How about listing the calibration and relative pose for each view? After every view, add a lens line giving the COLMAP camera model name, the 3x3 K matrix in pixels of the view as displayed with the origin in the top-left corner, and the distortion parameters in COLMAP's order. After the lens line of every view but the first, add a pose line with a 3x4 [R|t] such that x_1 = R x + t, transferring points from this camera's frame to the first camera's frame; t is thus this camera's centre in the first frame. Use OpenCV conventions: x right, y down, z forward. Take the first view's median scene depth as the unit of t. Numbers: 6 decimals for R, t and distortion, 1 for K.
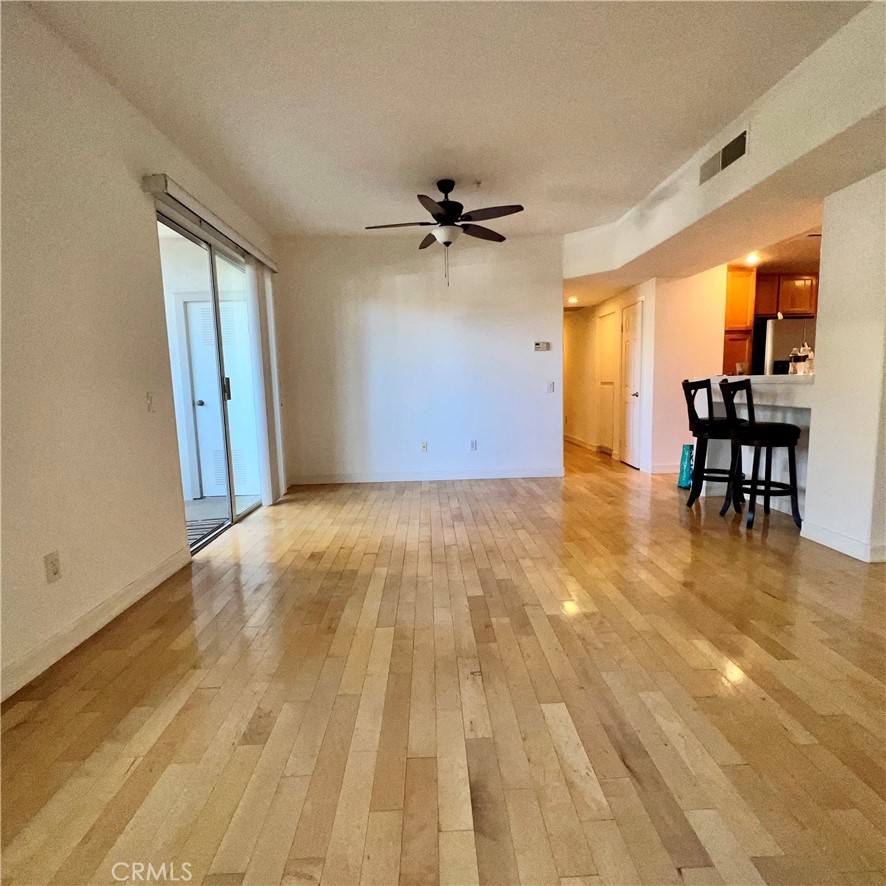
lens RADIAL K [[484.9, 0, 443.0], [0, 484.9, 443.0], [0, 0, 1]] dist [-0.000127, 0.000074]
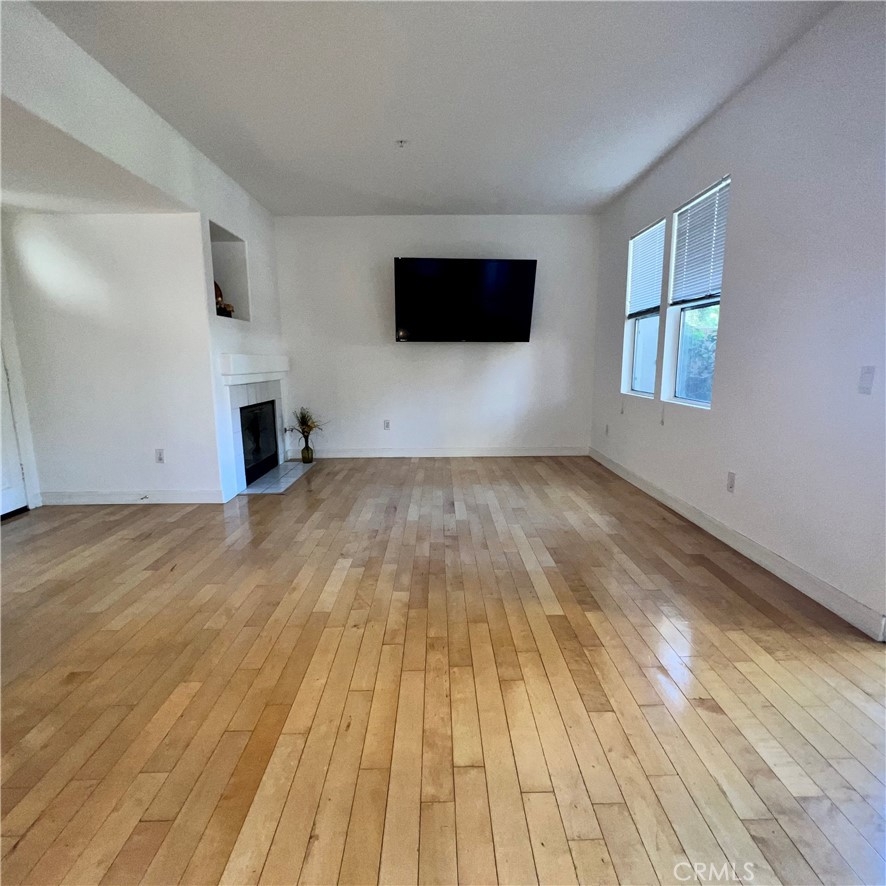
lens RADIAL K [[484.9, 0, 443.0], [0, 484.9, 443.0], [0, 0, 1]] dist [-0.000127, 0.000074]
pose [[-0.999129, 0.030695, 0.028267, 0.020279], [0.037583, 0.956292, 0.289988, -0.290426], [-0.018130, 0.290797, -0.956613, 2.191590]]
